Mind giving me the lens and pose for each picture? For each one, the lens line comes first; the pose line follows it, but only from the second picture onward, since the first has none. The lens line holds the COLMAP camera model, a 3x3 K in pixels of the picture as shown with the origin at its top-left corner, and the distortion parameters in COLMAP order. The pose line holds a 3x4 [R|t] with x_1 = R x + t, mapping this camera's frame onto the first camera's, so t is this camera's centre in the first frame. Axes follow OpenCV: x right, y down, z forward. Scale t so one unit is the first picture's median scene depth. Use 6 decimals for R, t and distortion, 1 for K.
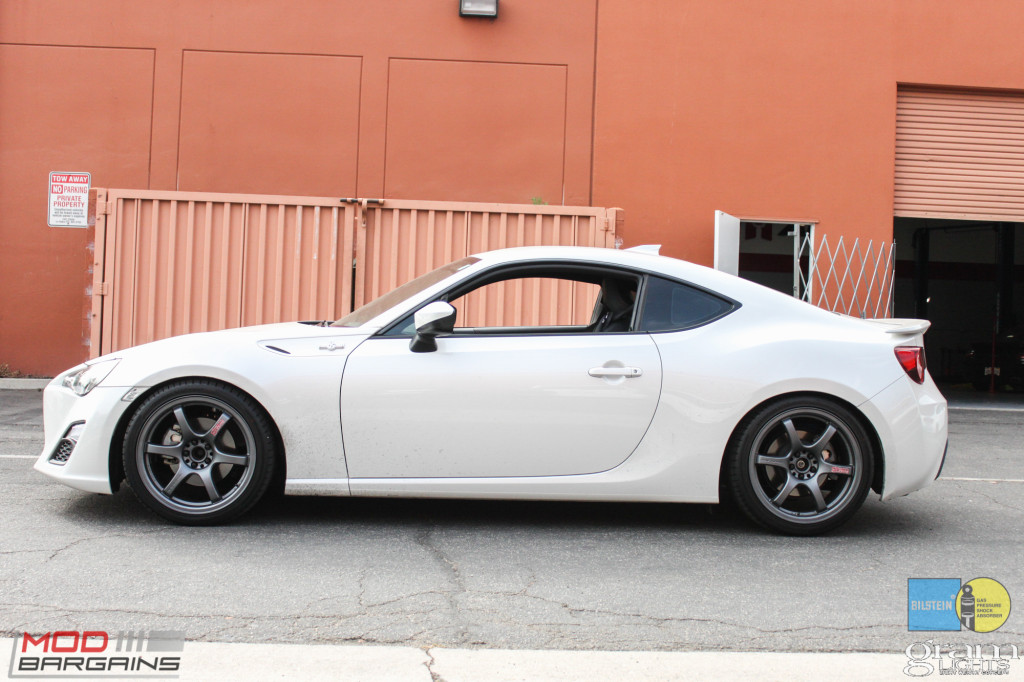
lens RADIAL K [[1251.2, 0, 512.0], [0, 1251.2, 341.0], [0, 0, 1]] dist [-0.084873, 0.002563]
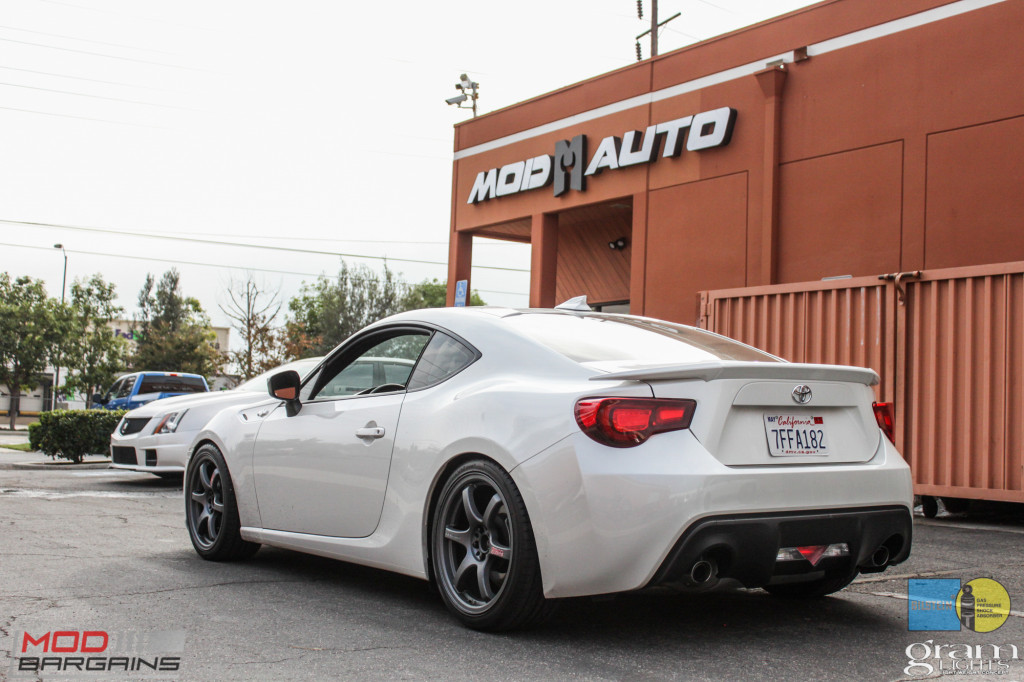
lens RADIAL K [[1288.5, 0, 473.3], [0, 1288.5, 342.9], [0, 0, 1]] dist [-0.021941, -0.021801]
pose [[0.549203, -0.068641, -0.832865, 0.949139], [-0.014371, 0.995698, -0.091538, 0.045302], [0.835565, 0.062242, 0.545854, 0.516833]]
